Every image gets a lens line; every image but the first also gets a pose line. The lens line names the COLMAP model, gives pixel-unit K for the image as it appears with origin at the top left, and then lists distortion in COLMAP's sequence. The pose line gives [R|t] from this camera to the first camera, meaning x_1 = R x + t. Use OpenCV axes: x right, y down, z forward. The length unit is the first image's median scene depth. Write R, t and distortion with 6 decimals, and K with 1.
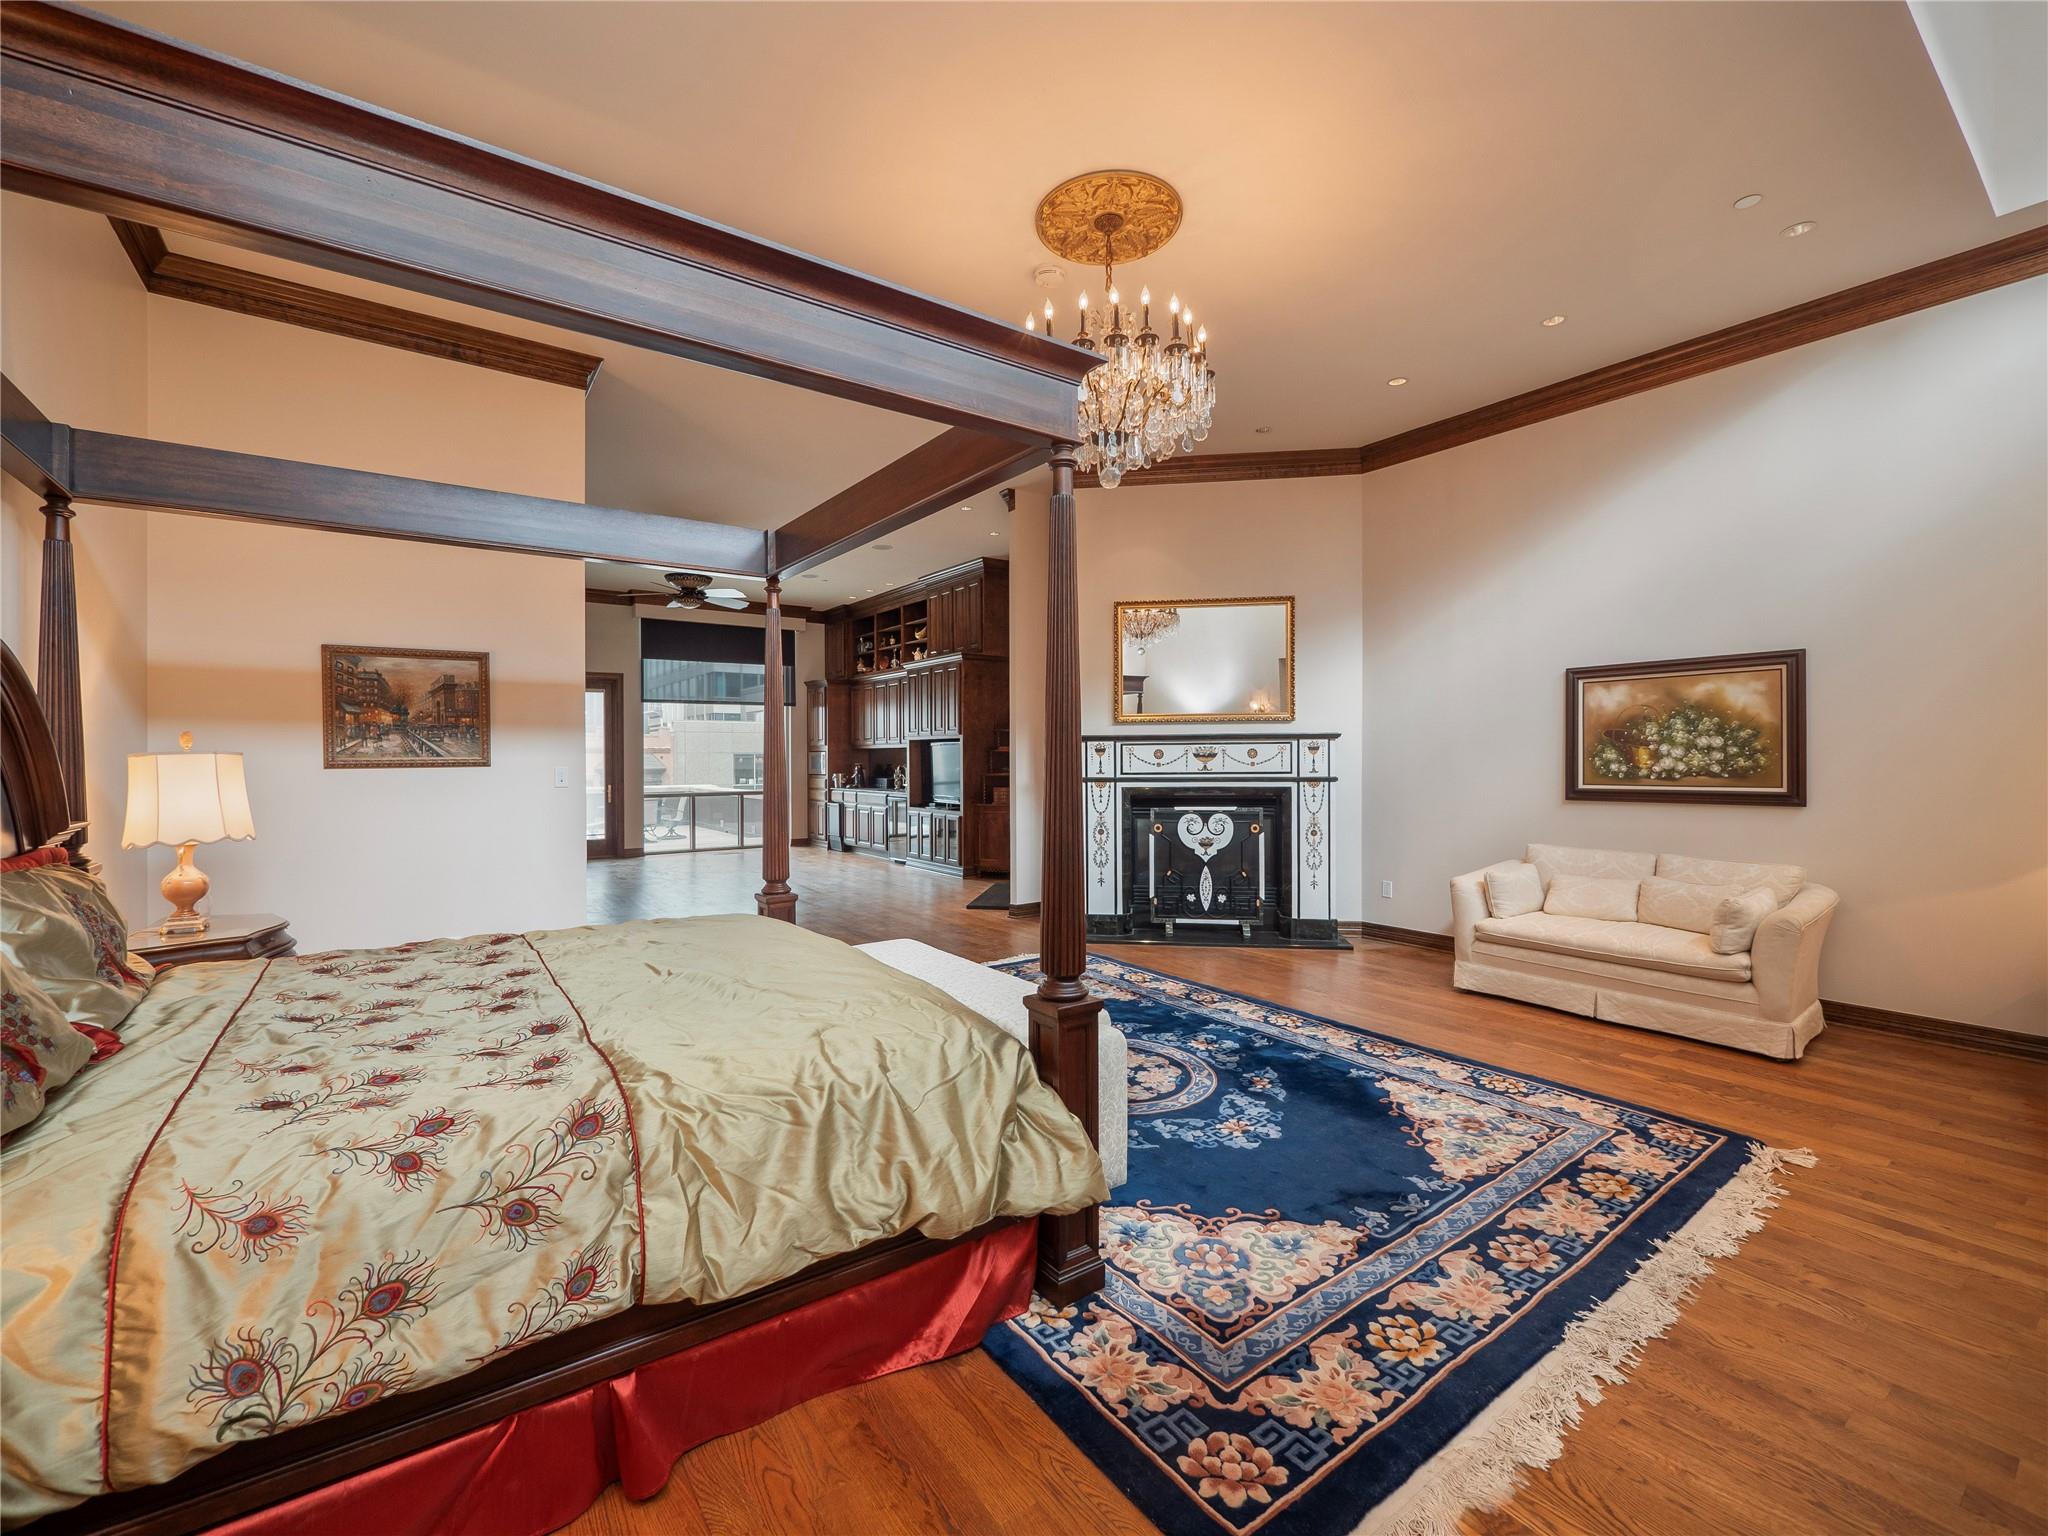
lens RADIAL K [[875.8, 0, 1024.2], [0, 875.8, 762.2], [0, 0, 1]] dist [0.000676, 0.000131]
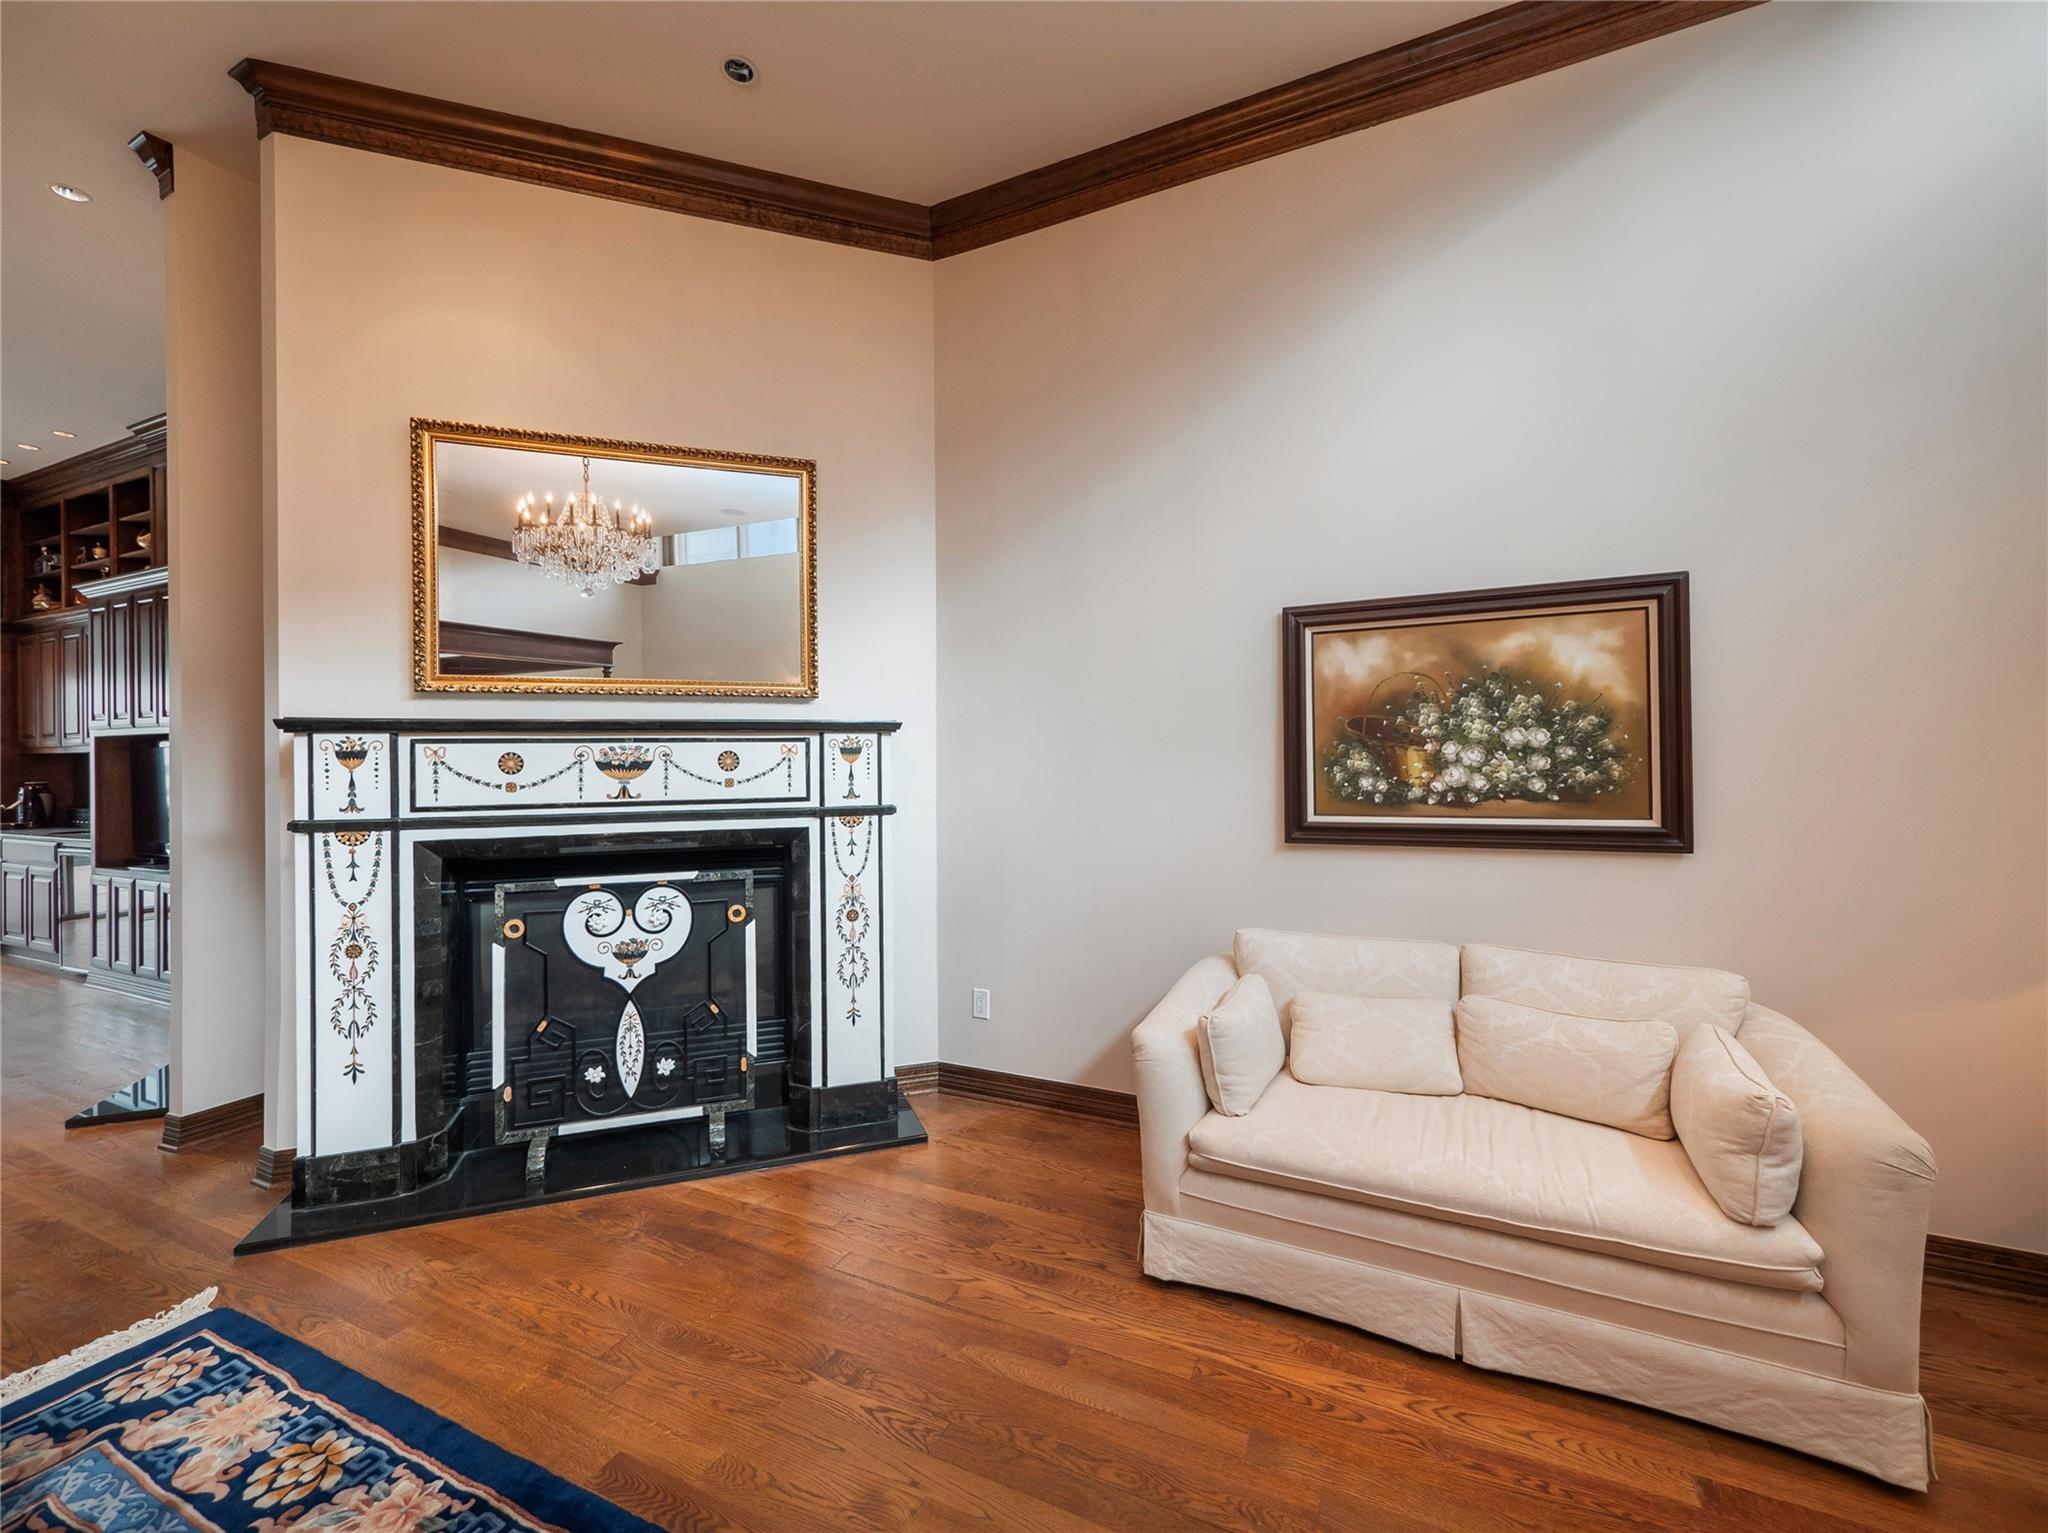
lens RADIAL K [[875.8, 0, 1024.2], [0, 875.8, 760.7], [0, 0, 1]] dist [0.000676, 0.000131]
pose [[0.880375, -0.003340, 0.474267, 0.174121], [0.007937, 0.999939, -0.007691, -0.005157], [-0.474212, 0.010535, 0.880348, 0.493310]]
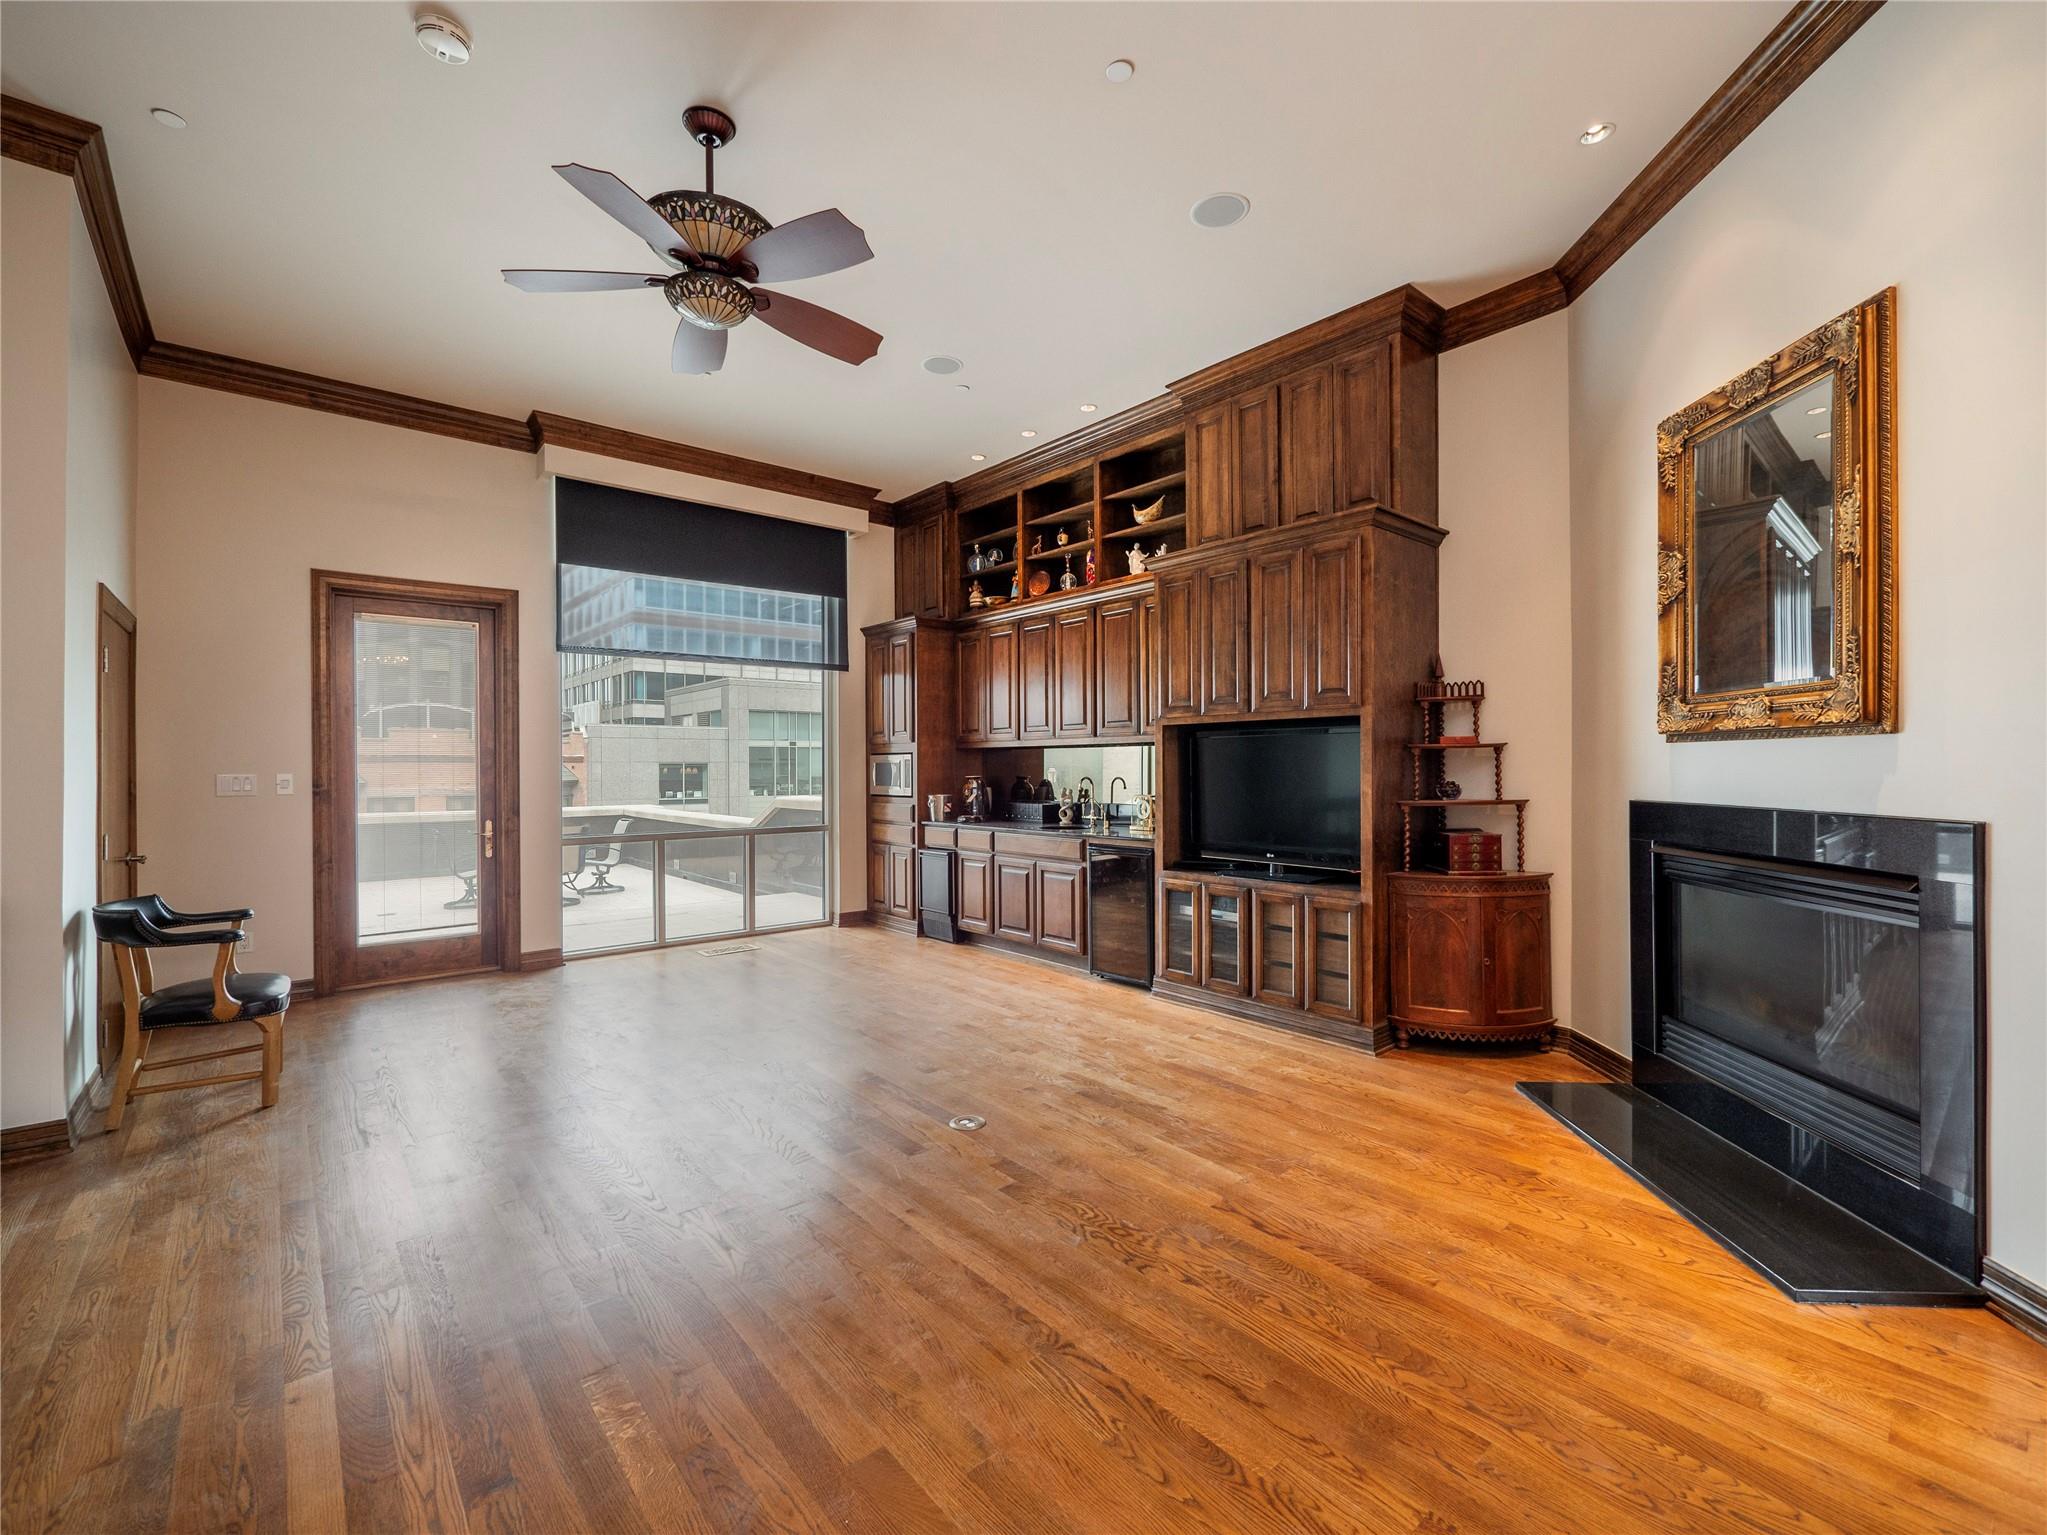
lens RADIAL K [[875.3, 0, 1023.7], [0, 875.3, 761.7], [0, 0, 1]] dist [0.000676, 0.000131]
pose [[0.996271, -0.003676, 0.086200, -0.409918], [0.004557, 0.999939, -0.010035, -0.003275], [-0.086158, 0.010390, 0.996227, 0.914079]]
